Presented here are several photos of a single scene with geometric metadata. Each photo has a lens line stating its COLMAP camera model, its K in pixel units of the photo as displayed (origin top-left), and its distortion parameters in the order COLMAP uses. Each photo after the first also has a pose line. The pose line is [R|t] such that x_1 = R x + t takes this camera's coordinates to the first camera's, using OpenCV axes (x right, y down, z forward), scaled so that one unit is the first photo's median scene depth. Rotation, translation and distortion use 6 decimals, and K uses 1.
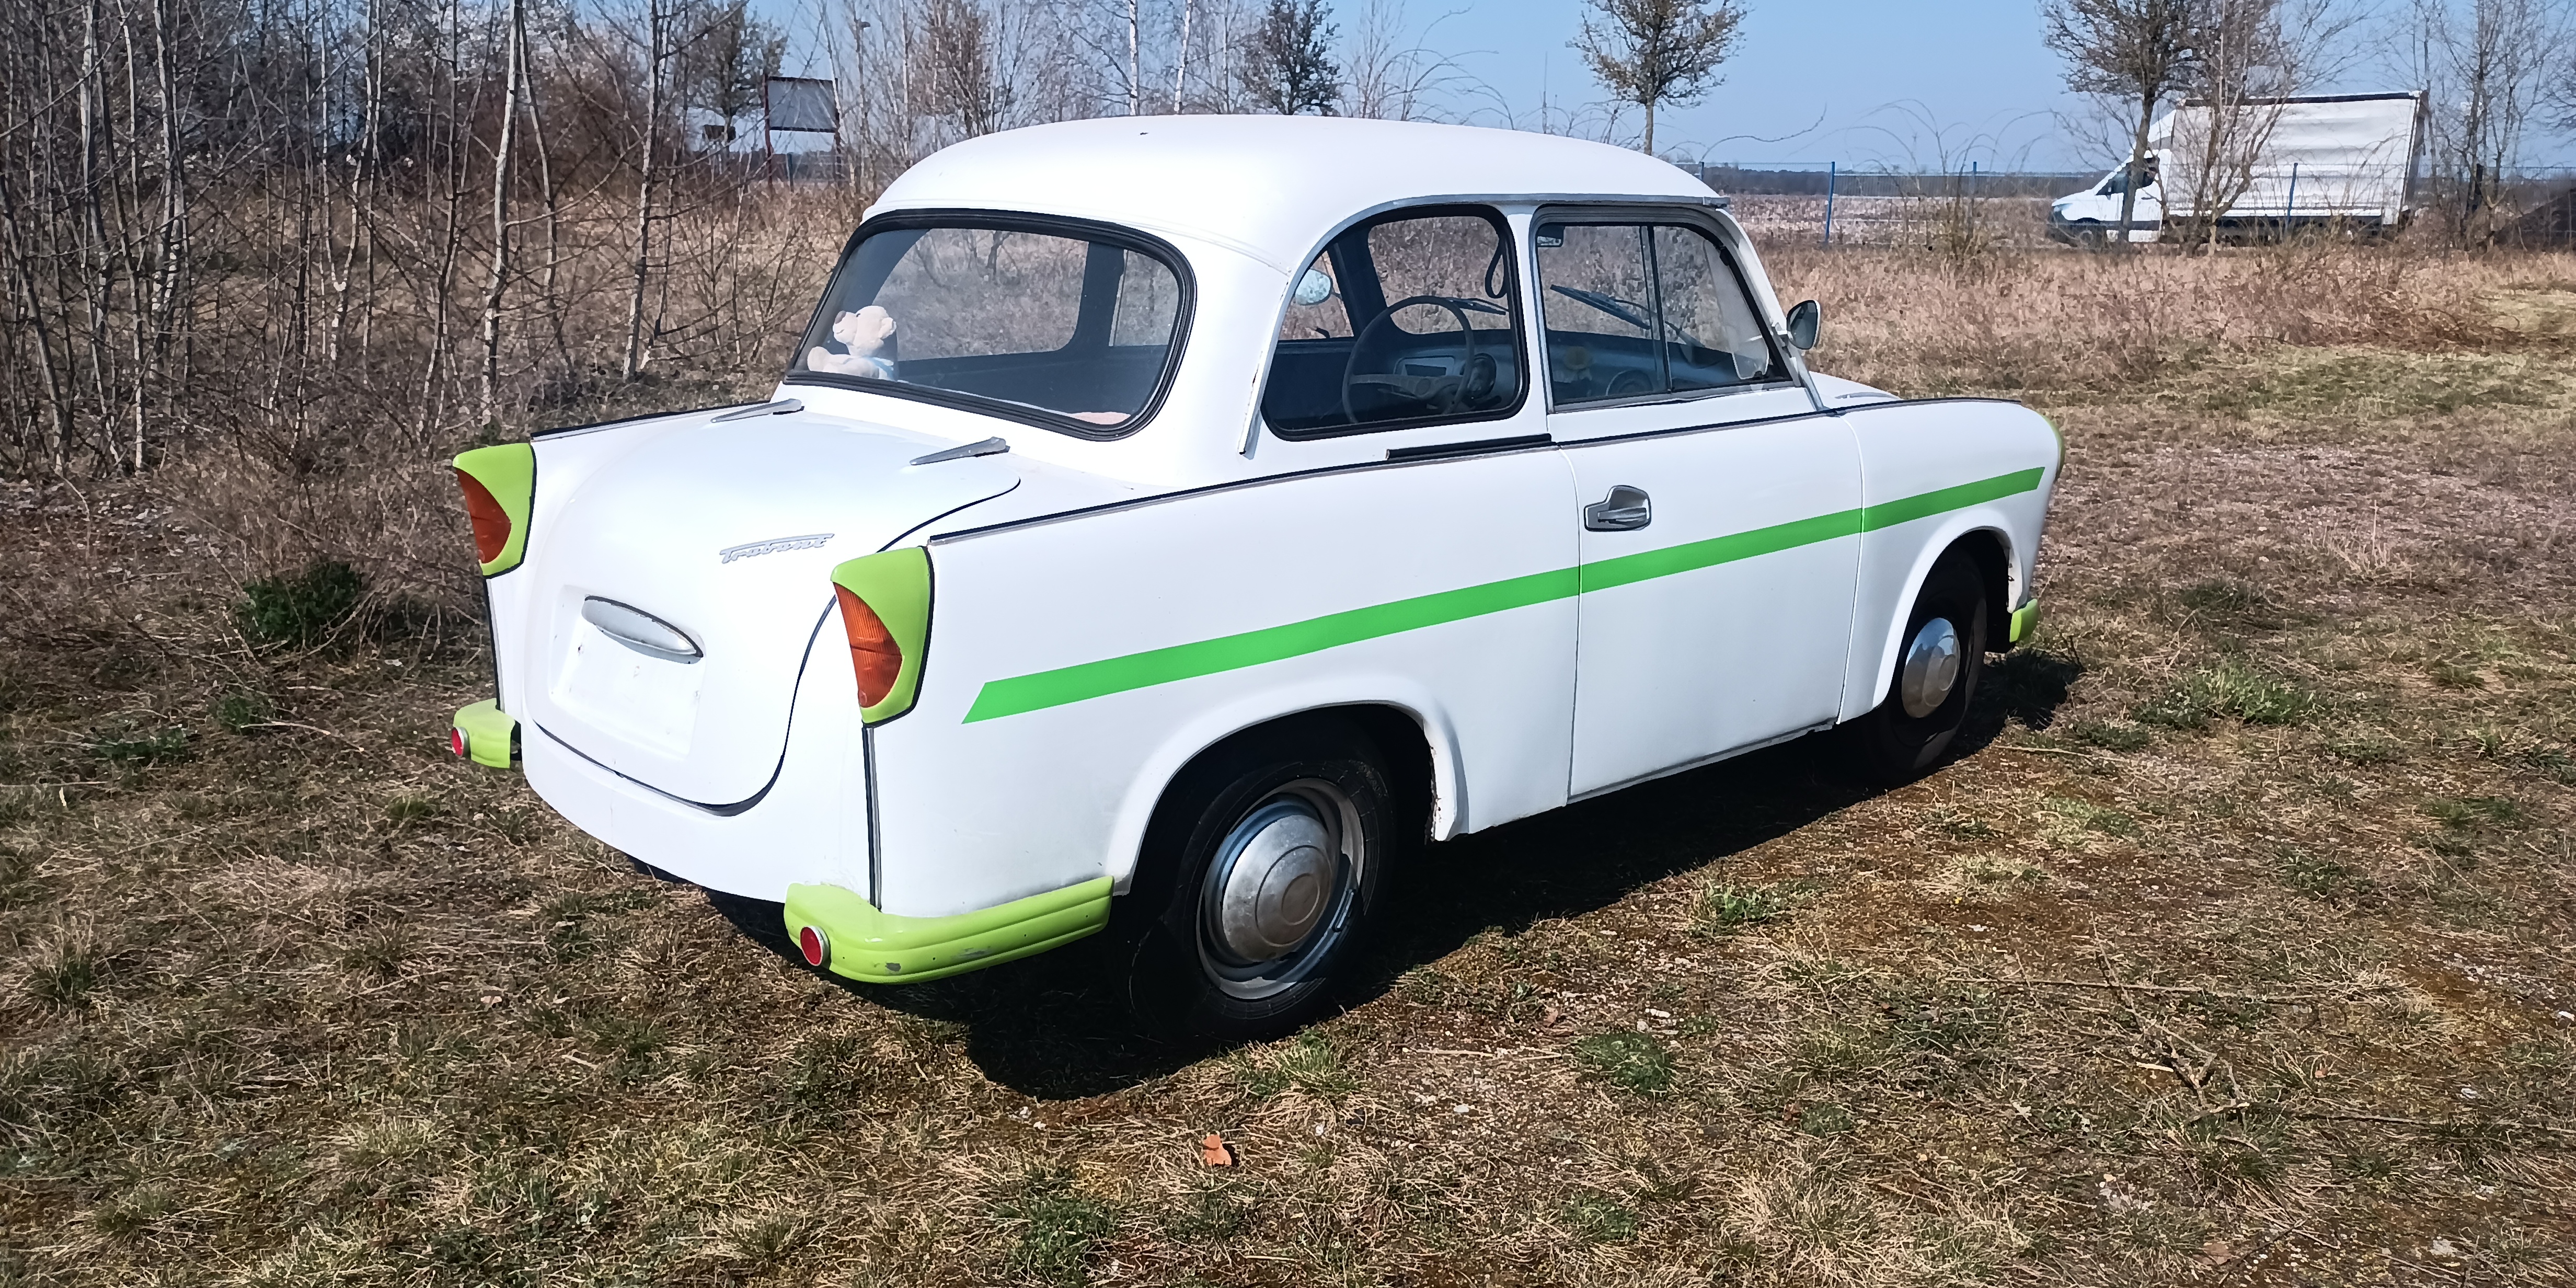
lens RADIAL K [[1956.3, 0, 1288.0], [0, 1956.3, 644.0], [0, 0, 1]] dist [0.075582, -0.097359]
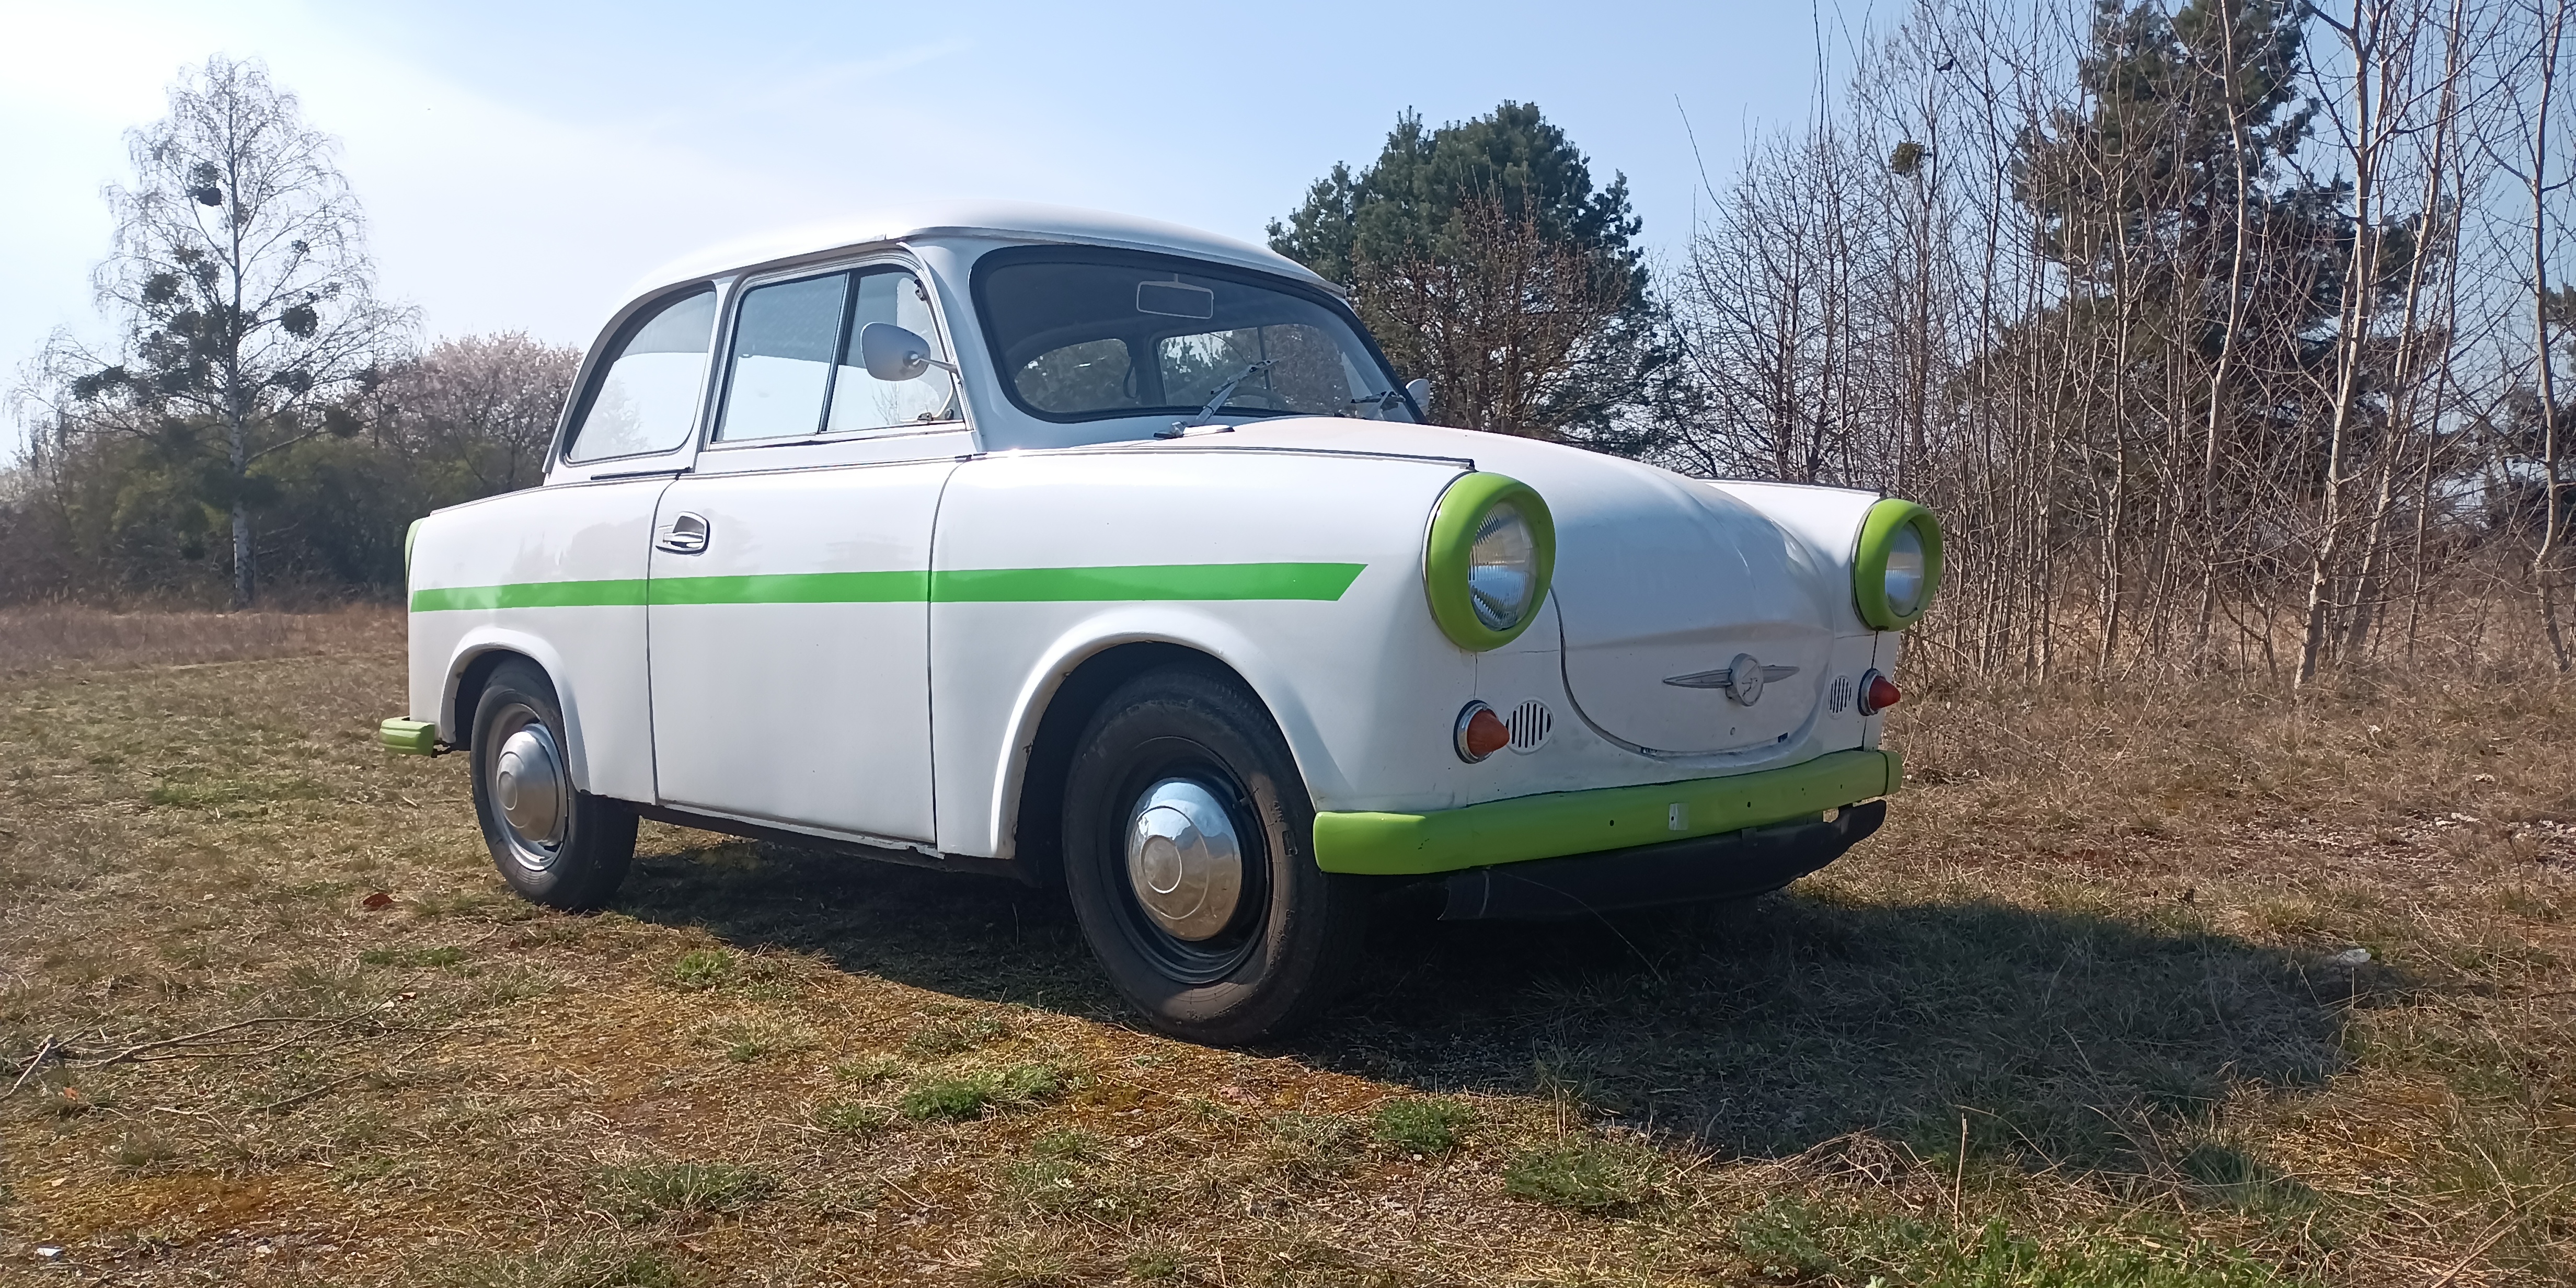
lens RADIAL K [[1905.9, 0, 1288.0], [0, 1905.9, 644.0], [0, 0, 1]] dist [0.221906, -0.531602]
pose [[0.053001, 0.012460, -0.998517, 1.239596], [-0.221801, 0.975092, 0.000394, -0.083568], [0.973650, 0.221451, 0.054445, 1.276076]]
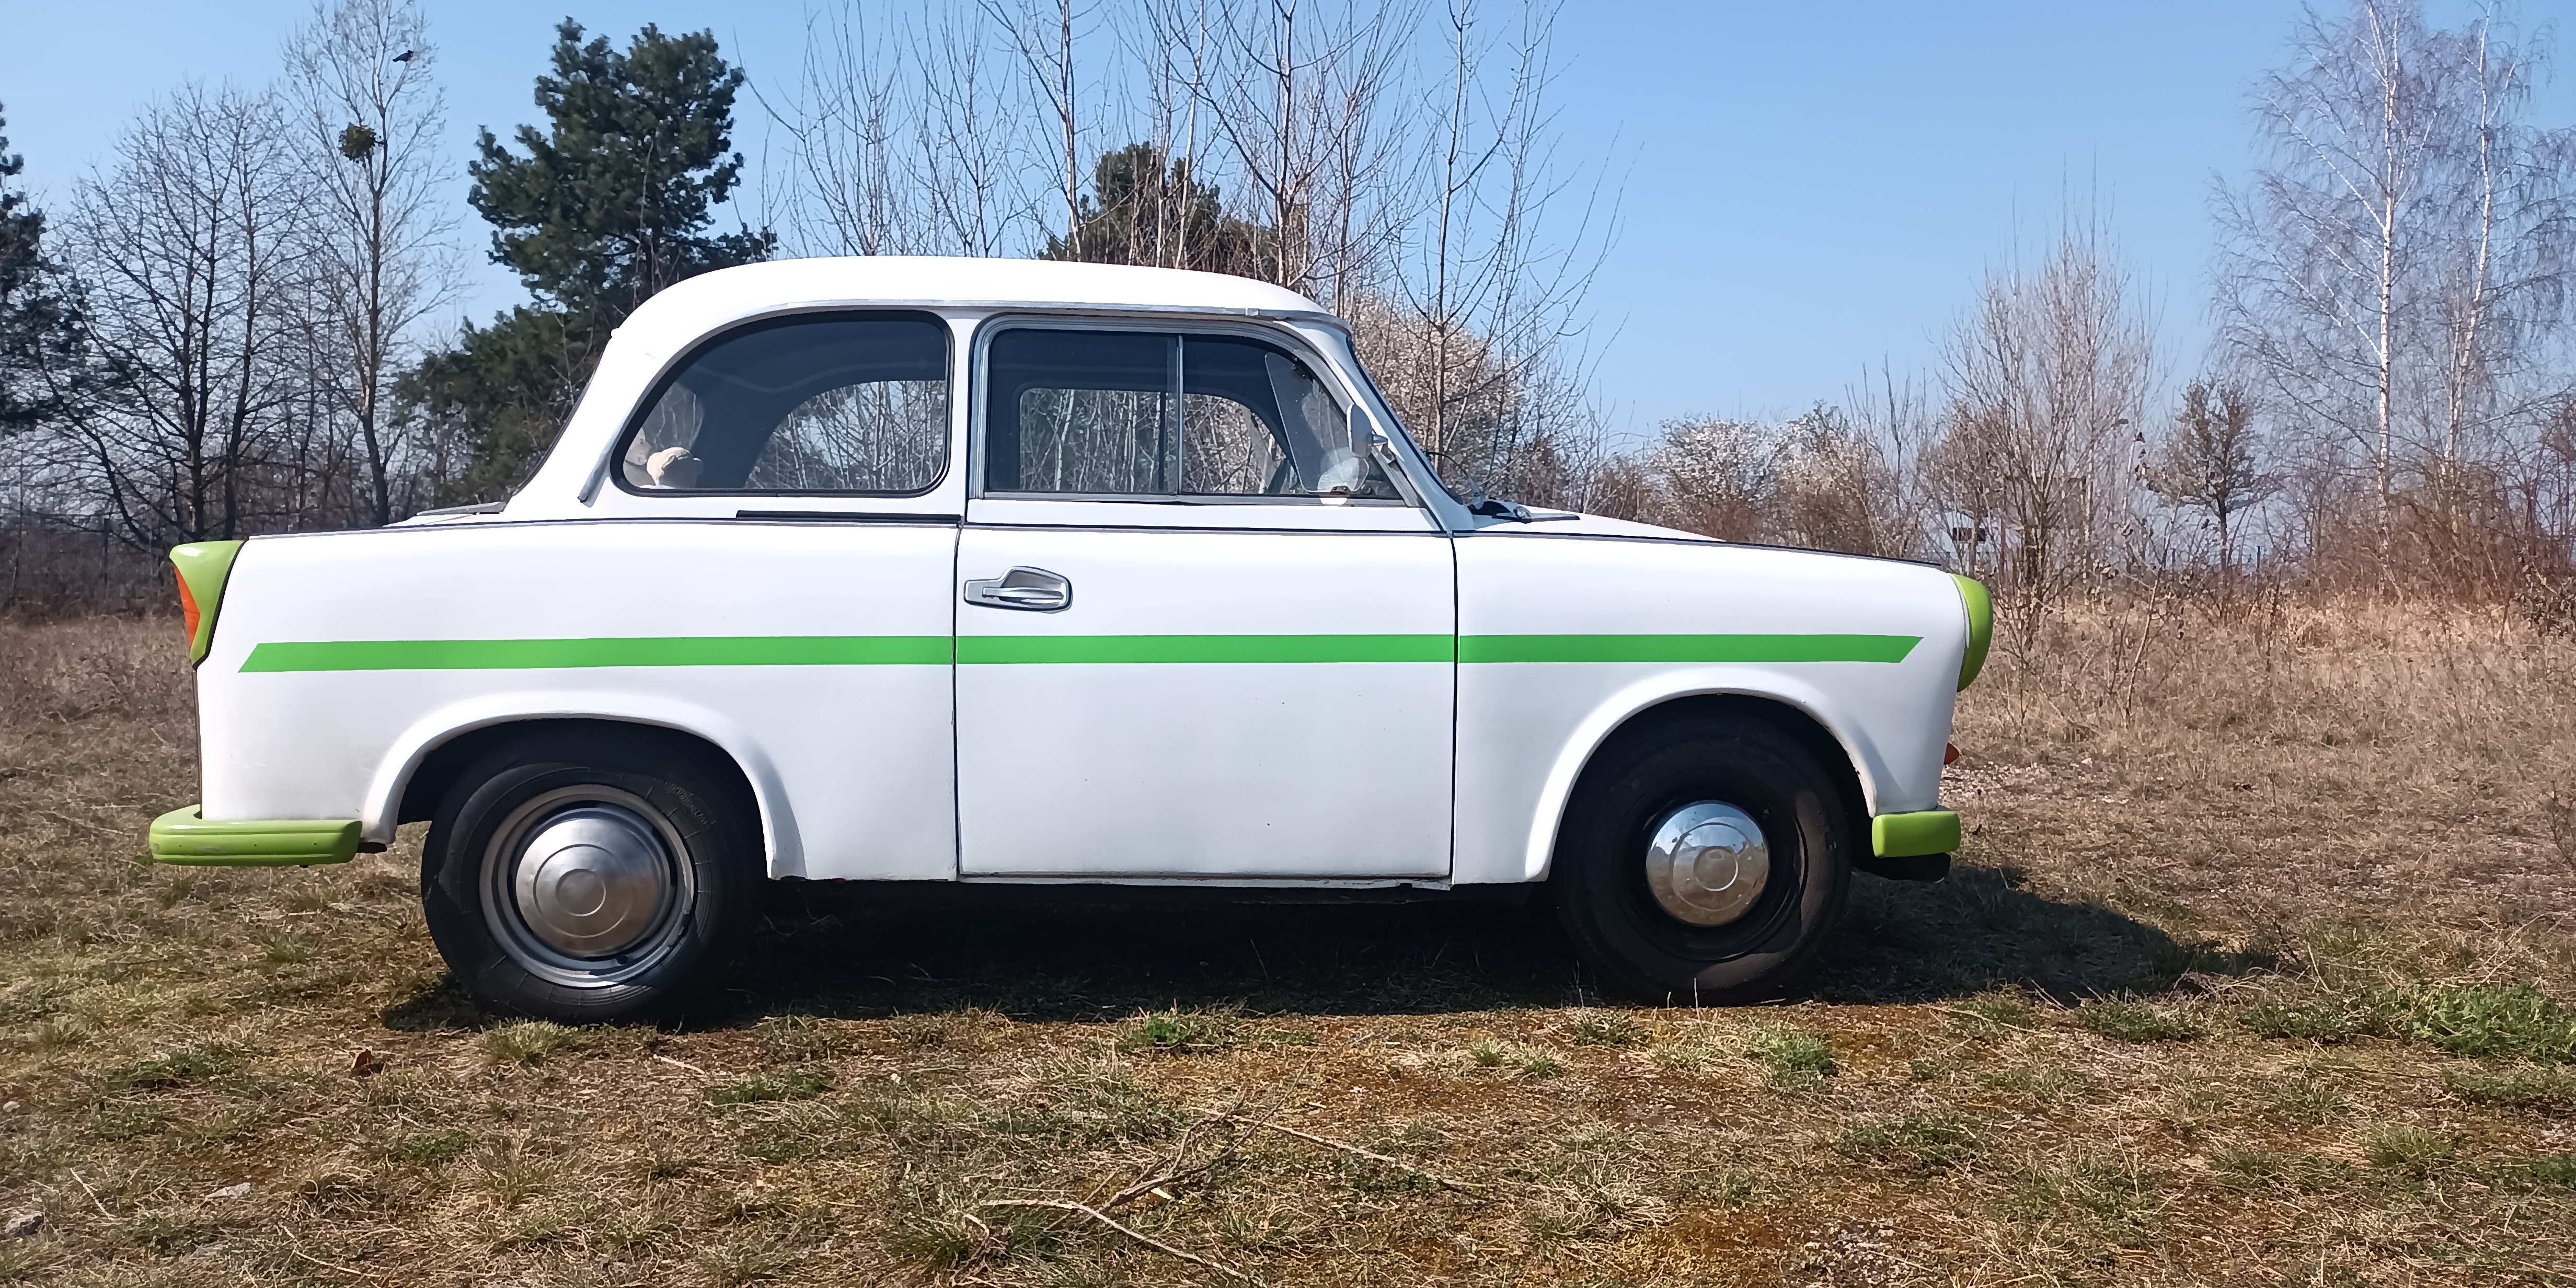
lens RADIAL K [[1945.4, 0, 1288.0], [0, 1945.4, 644.0], [0, 0, 1]] dist [0.049482, -0.066578]
pose [[0.773589, 0.005939, -0.633659, 0.916629], [-0.139897, 0.976884, -0.161636, 0.102998], [0.618052, 0.213687, 0.756538, 0.327432]]
